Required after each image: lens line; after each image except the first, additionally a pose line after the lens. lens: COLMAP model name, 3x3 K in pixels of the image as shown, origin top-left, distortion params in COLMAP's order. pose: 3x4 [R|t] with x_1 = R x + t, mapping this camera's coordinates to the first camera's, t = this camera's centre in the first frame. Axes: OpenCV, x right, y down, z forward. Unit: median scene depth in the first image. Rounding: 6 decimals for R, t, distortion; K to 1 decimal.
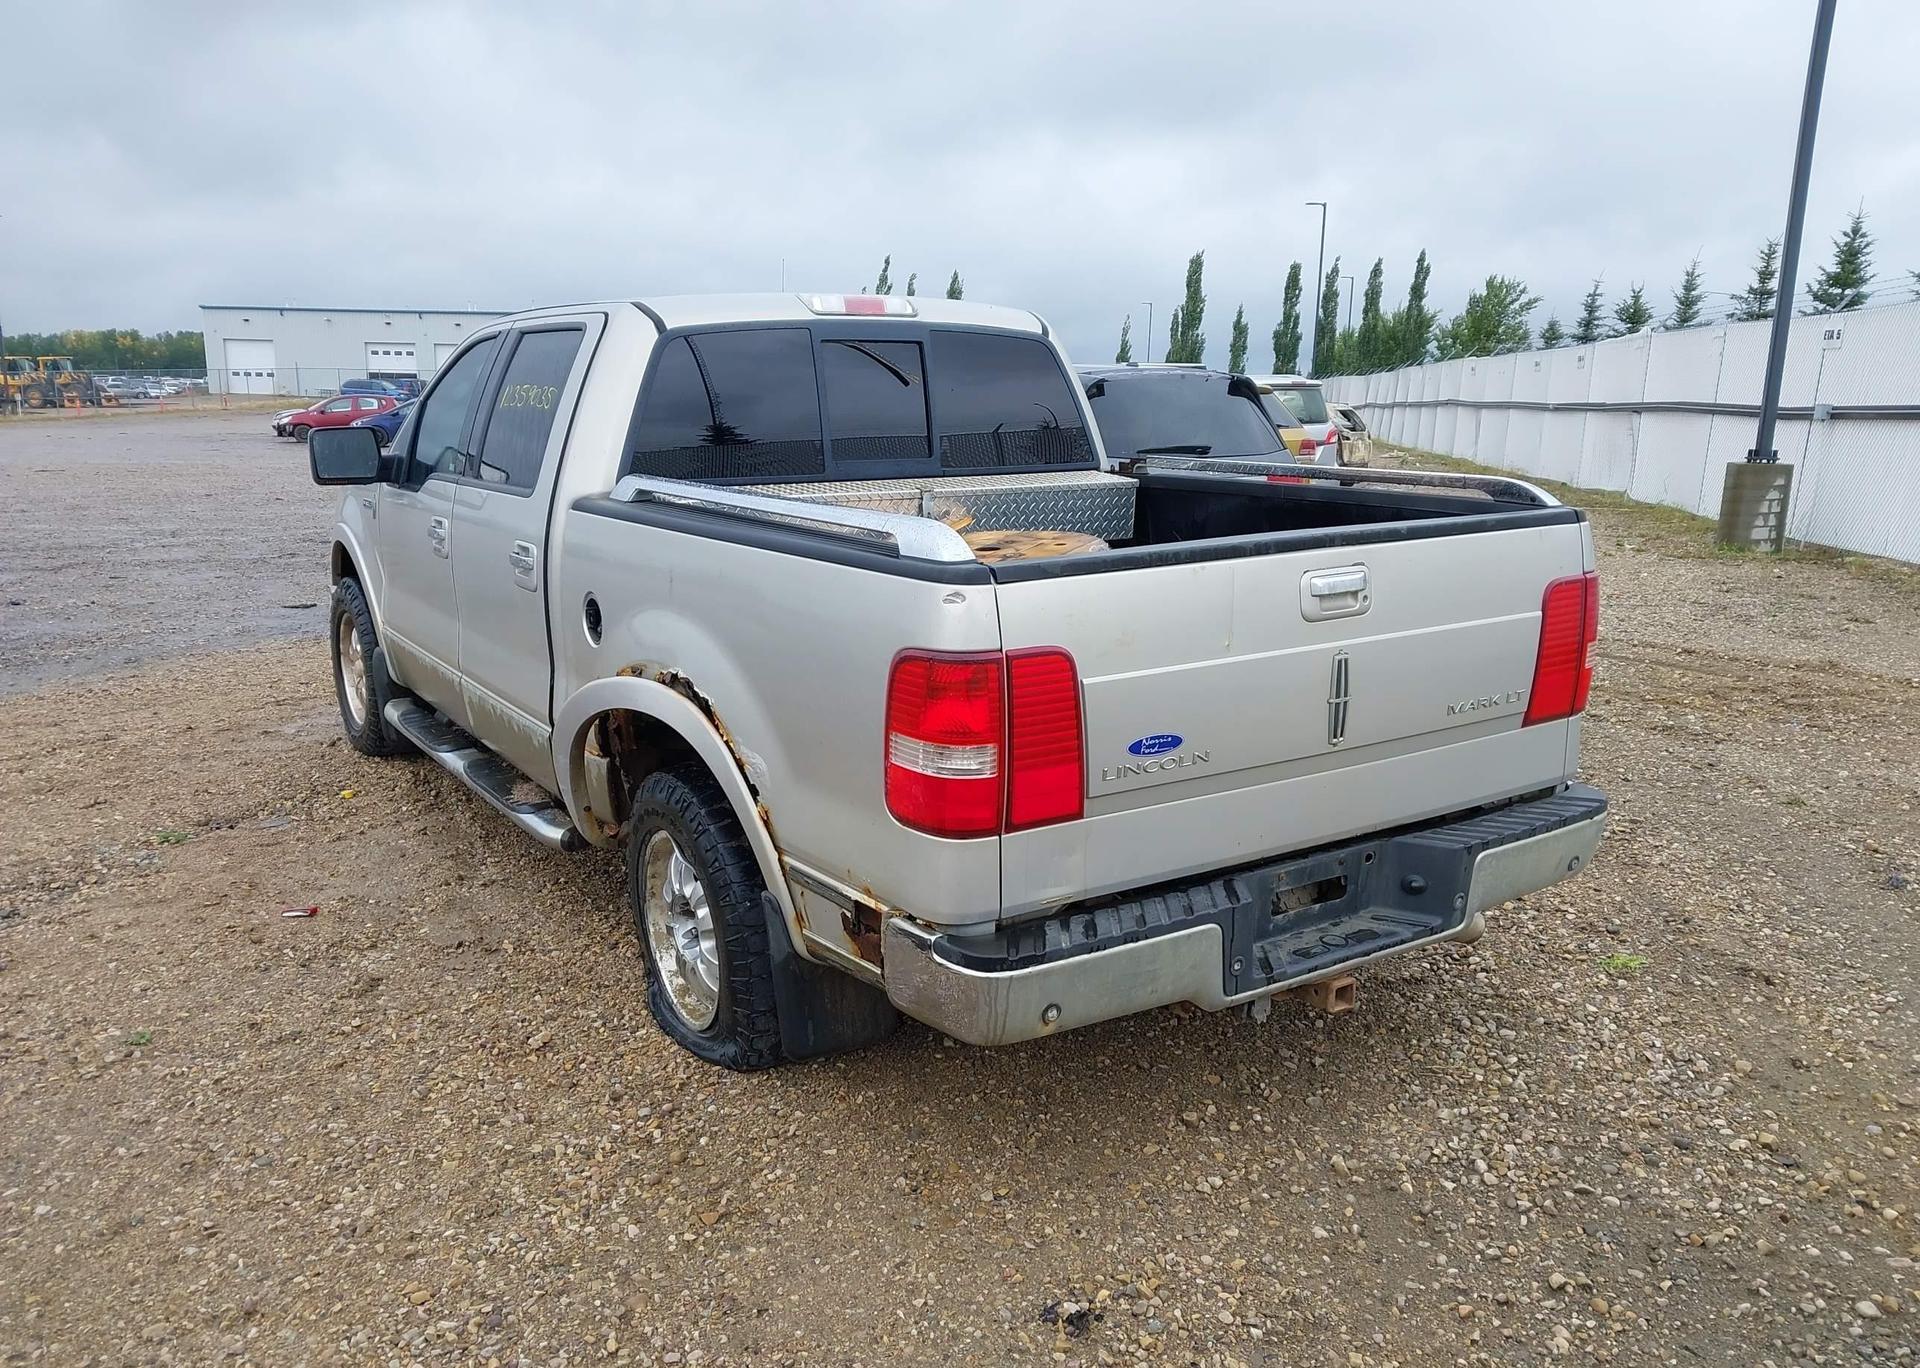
lens RADIAL K [[1475.7, 0, 959.7], [0, 1475.7, 786.5], [0, 0, 1]] dist [0.060933, -0.071293]
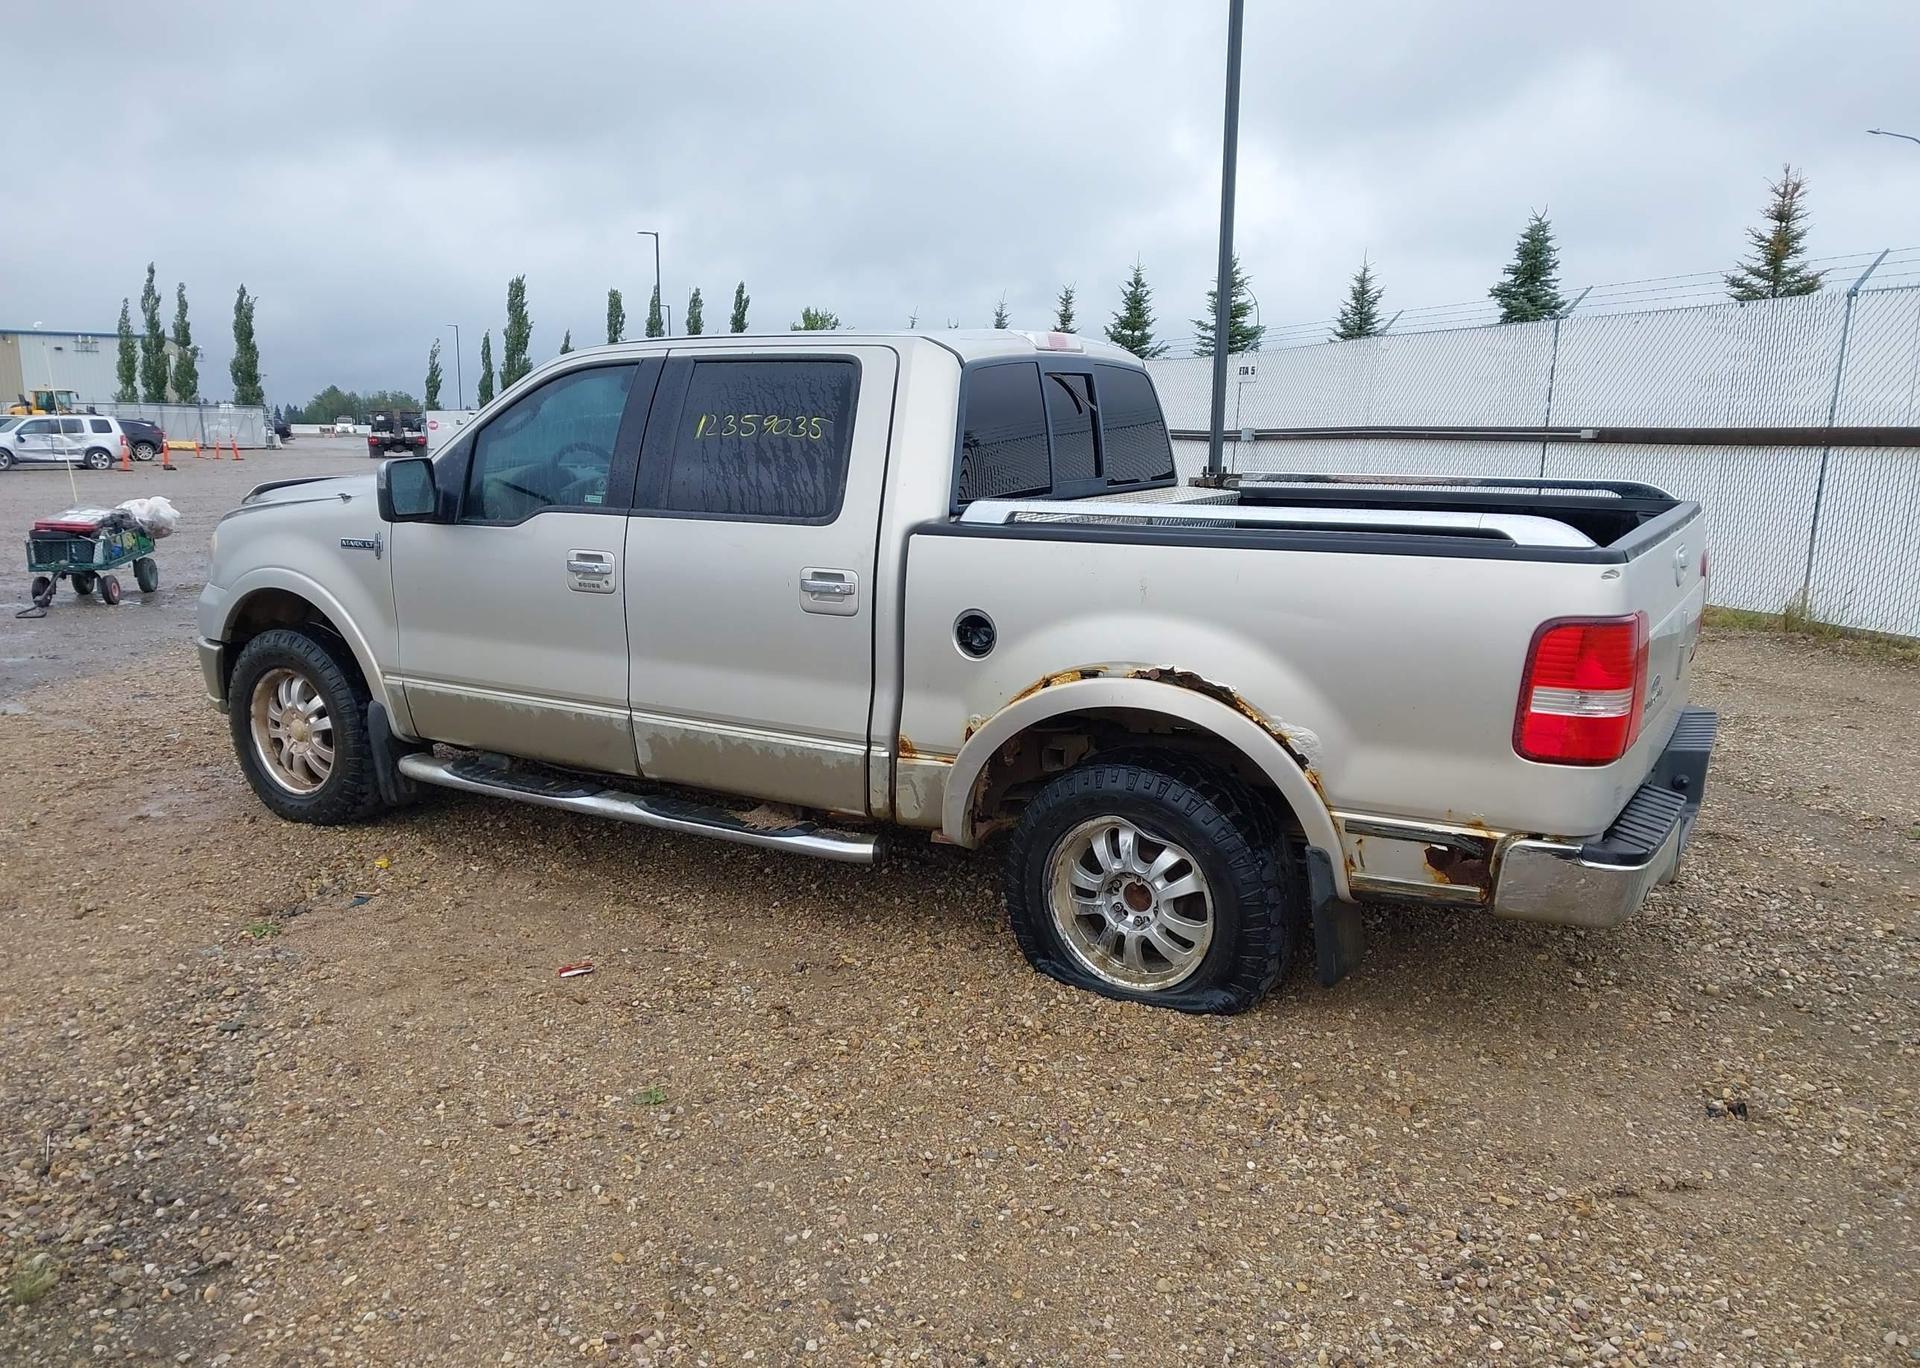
lens RADIAL K [[1491.6, 0, 953.2], [0, 1491.6, 786.4], [0, 0, 1]] dist [0.055649, -0.065590]
pose [[0.900122, -0.108759, 0.421843, -0.184307], [0.116621, 0.993150, 0.007210, -0.003493], [-0.419737, 0.042706, 0.906640, 0.009410]]
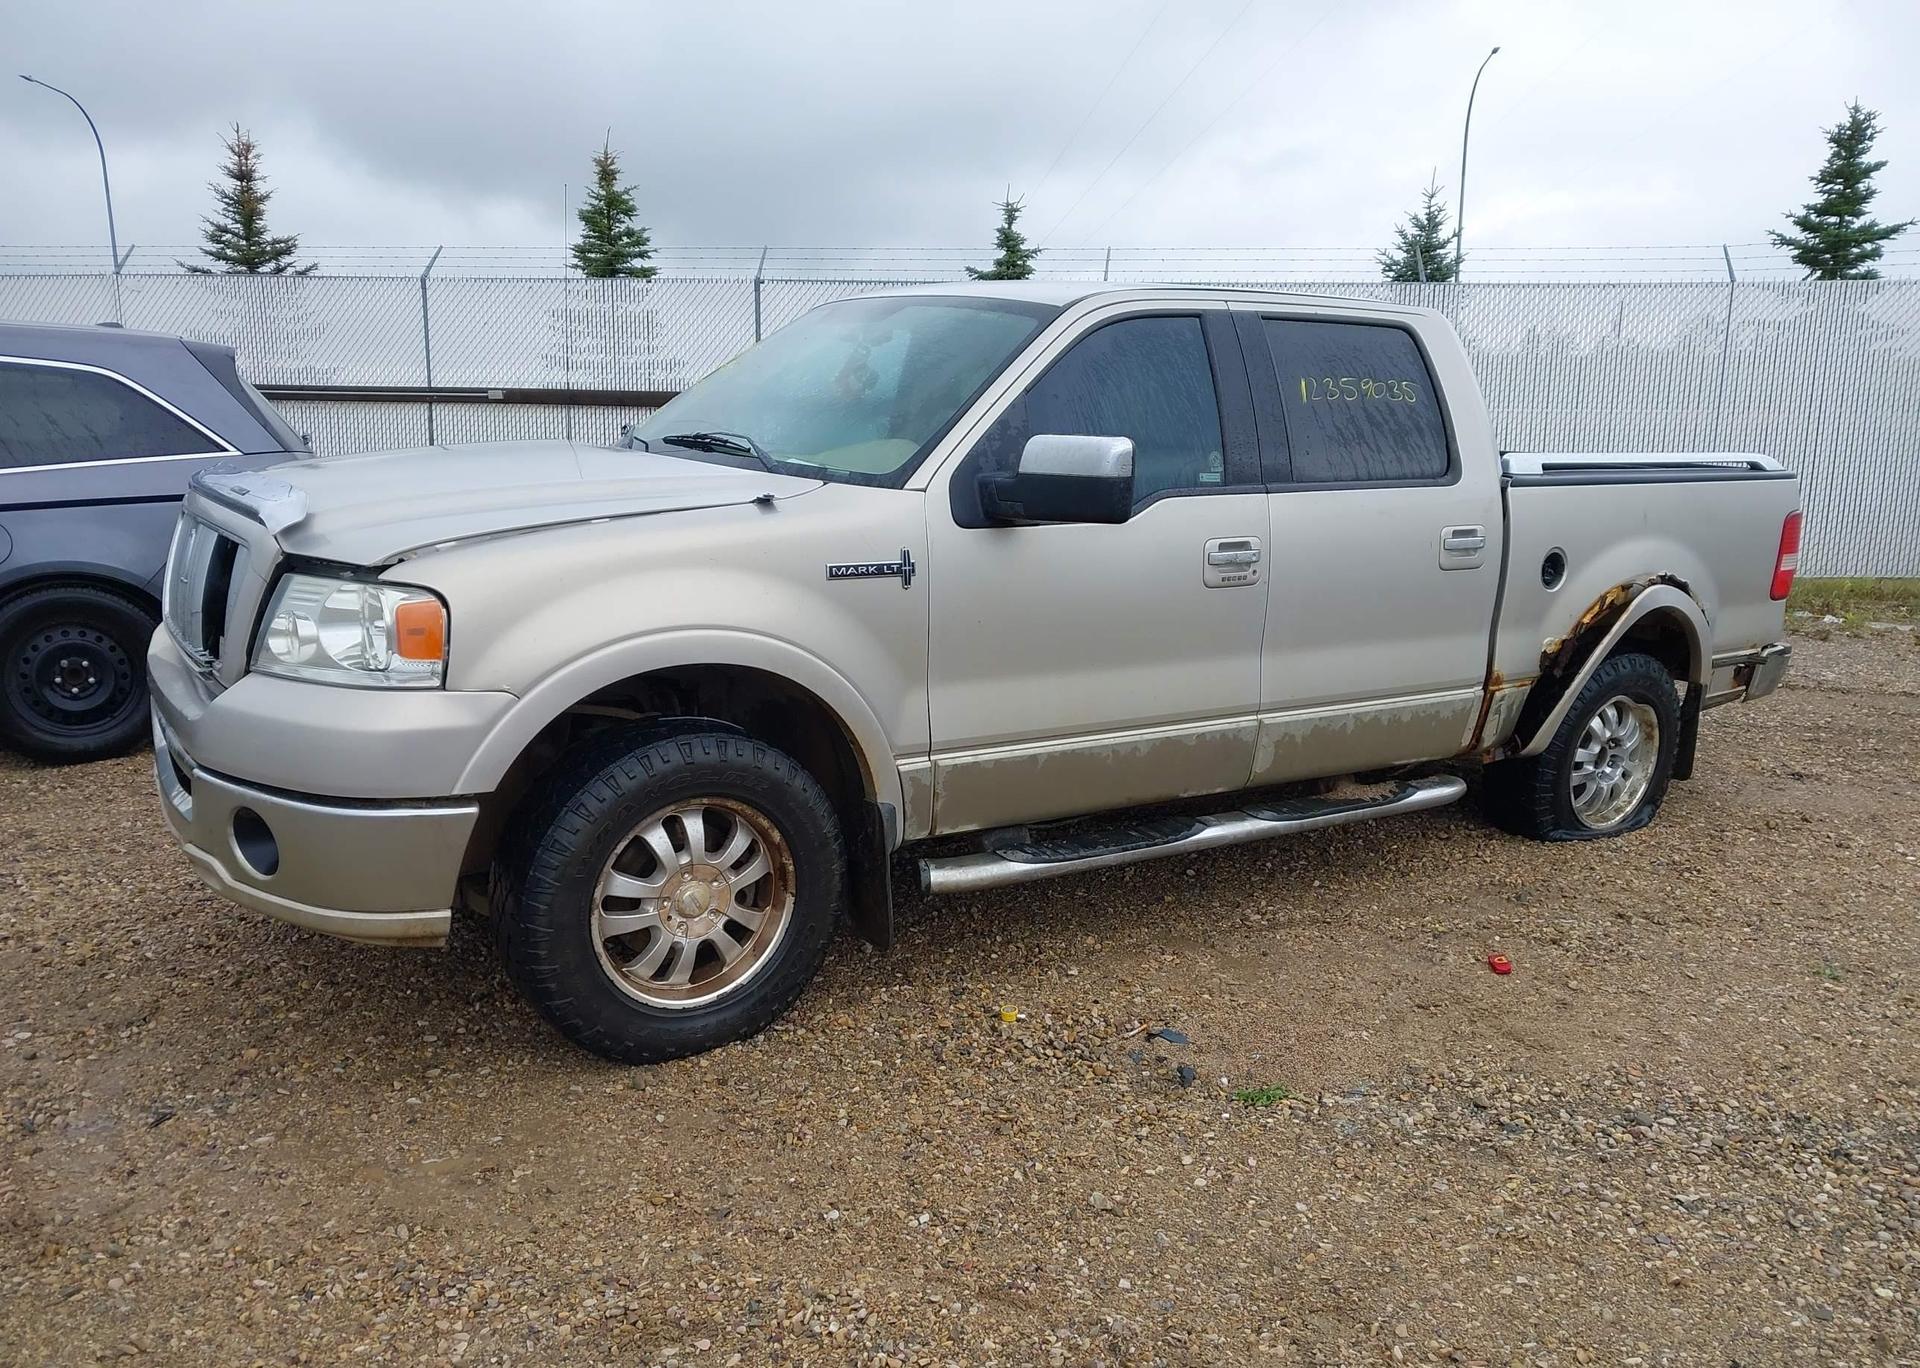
lens RADIAL K [[1517.8, 0, 954.3], [0, 1517.8, 747.0], [0, 0, 1]] dist [0.073689, -0.079320]
pose [[0.001212, -0.233605, 0.972331, -0.388832], [0.245860, 0.942556, 0.226145, -0.098102], [-0.969305, 0.238783, 0.058577, 0.367629]]
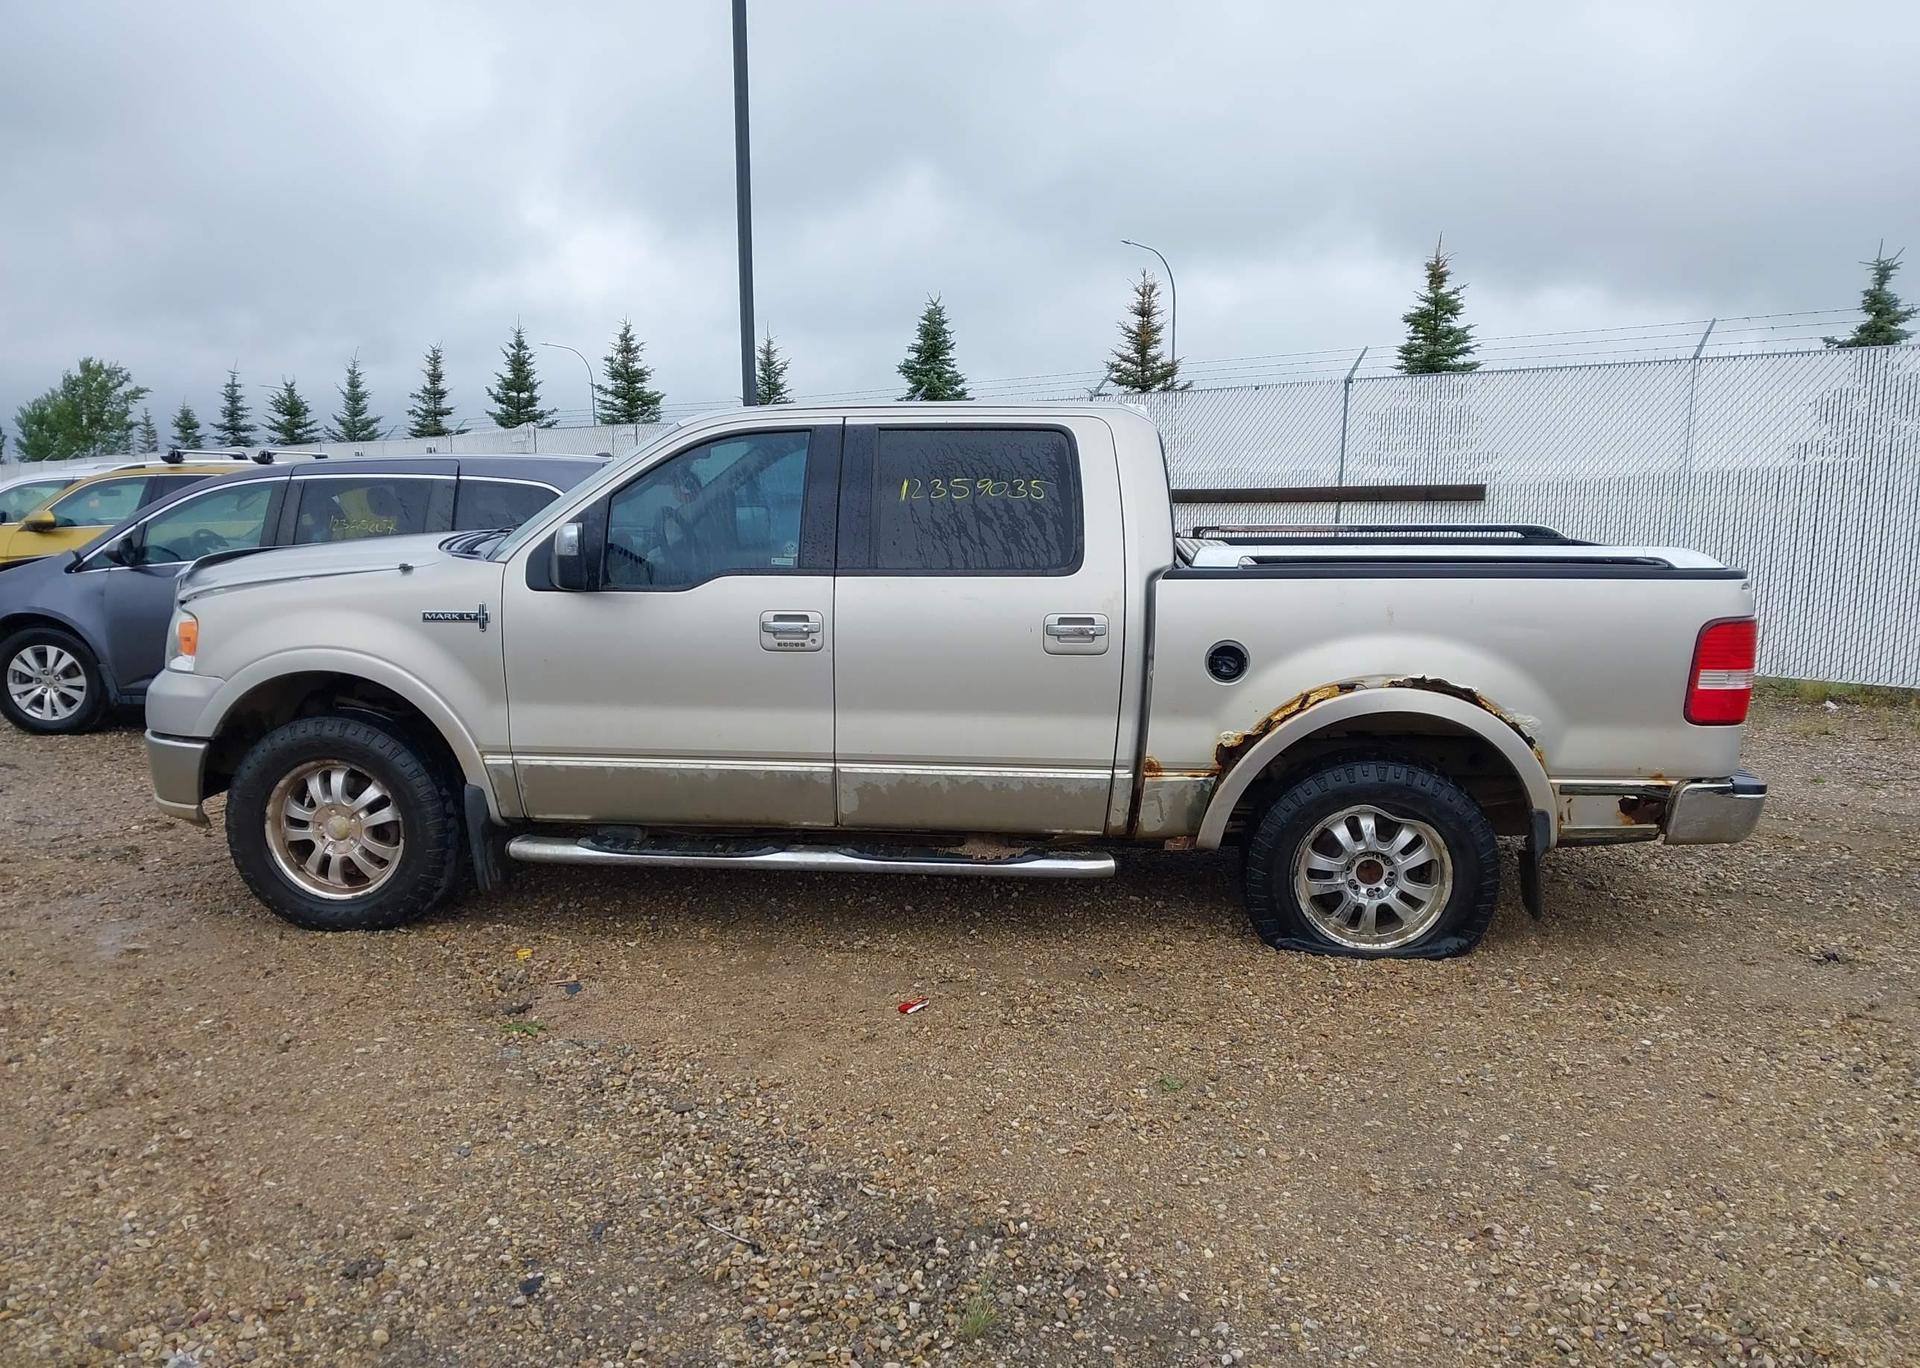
lens RADIAL K [[1517.8, 0, 954.3], [0, 1517.8, 747.0], [0, 0, 1]] dist [0.073689, -0.079320]
pose [[0.625719, -0.143465, 0.766742, -0.348922], [0.209932, 0.977647, 0.011606, -0.027001], [-0.751268, 0.153702, 0.641850, 0.092667]]
